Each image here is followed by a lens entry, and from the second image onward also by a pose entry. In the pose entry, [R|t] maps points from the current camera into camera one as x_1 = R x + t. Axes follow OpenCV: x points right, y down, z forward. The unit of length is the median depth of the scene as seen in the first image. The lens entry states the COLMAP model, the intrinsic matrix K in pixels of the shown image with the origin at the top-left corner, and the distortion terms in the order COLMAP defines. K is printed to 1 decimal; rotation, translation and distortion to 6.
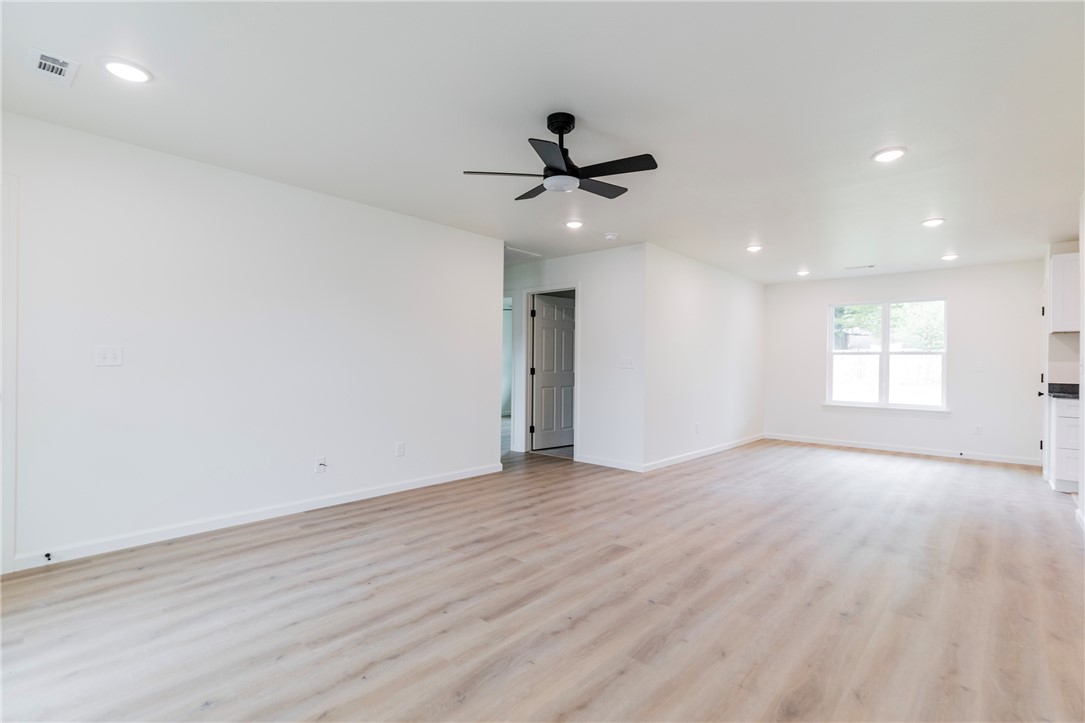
lens RADIAL K [[502.3, 0, 561.5], [0, 502.3, 366.6], [0, 0, 1]] dist [0.006122, -0.001376]
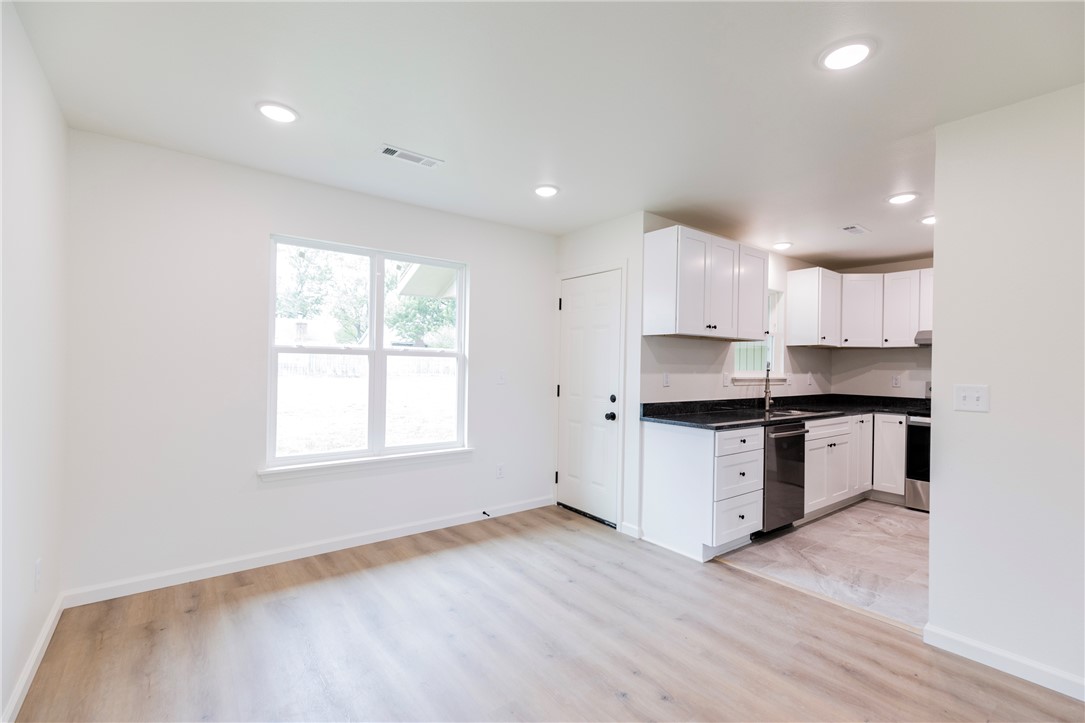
lens RADIAL K [[487.0, 0, 546.5], [0, 487.0, 363.7], [0, 0, 1]] dist [-0.000295, 0.000219]
pose [[0.205001, -0.009050, 0.978720, 0.384297], [-0.011990, 0.999859, 0.011757, -0.047212], [-0.978688, -0.014145, 0.204863, 1.494333]]
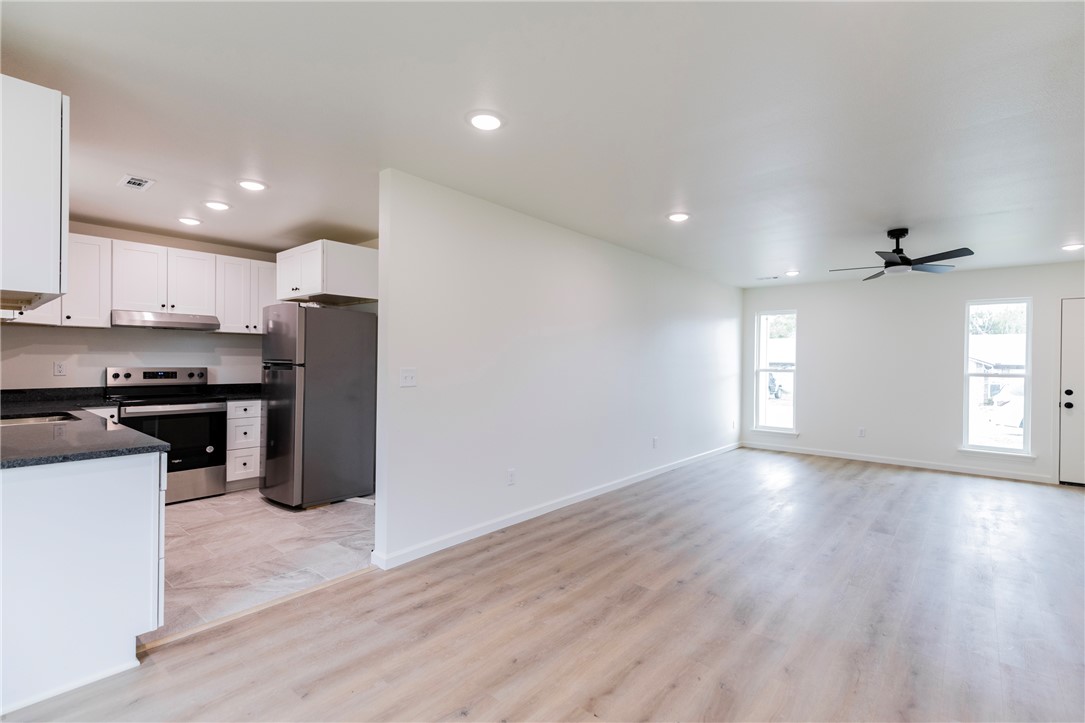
lens RADIAL K [[502.3, 0, 554.0], [0, 502.3, 360.2], [0, 0, 1]] dist [0.006122, -0.001376]
pose [[-0.999469, -0.024627, -0.021324, 0.884112], [-0.024697, 0.999690, 0.003009, -0.042066], [0.021244, 0.003534, -0.999768, 2.017172]]
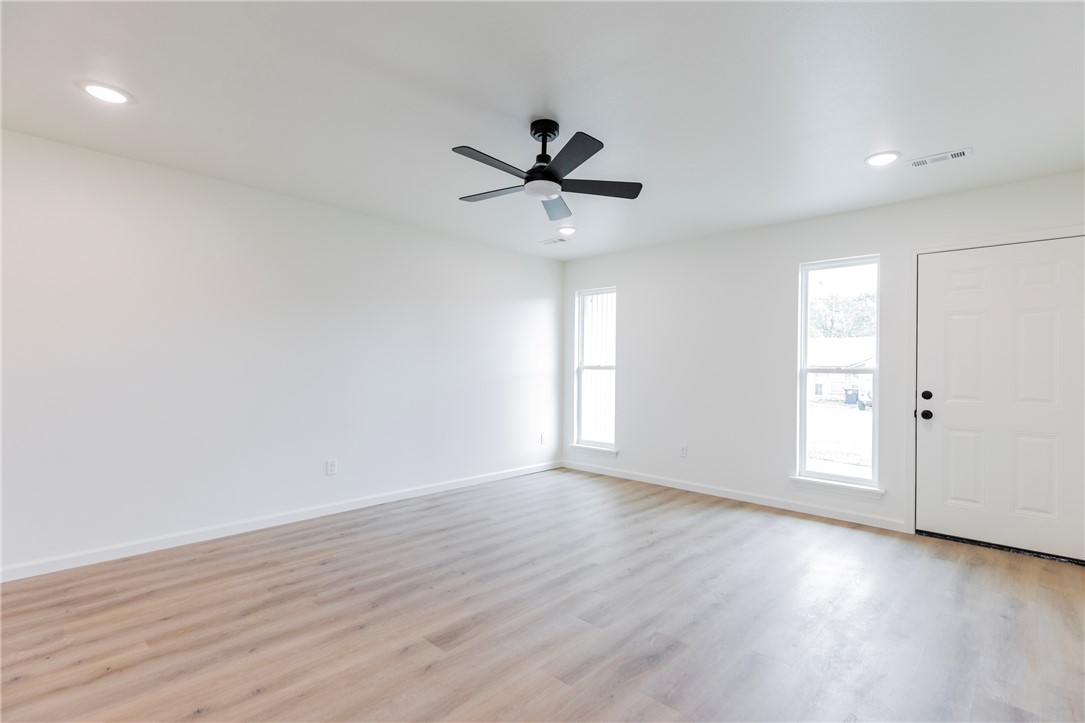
lens RADIAL K [[502.3, 0, 558.6], [0, 502.3, 368.6], [0, 0, 1]] dist [0.006122, -0.001376]
pose [[-0.999198, -0.019325, 0.035069, -0.056287], [-0.019023, 0.999779, 0.008935, -0.024976], [-0.035234, 0.008261, -0.999345, 1.523517]]
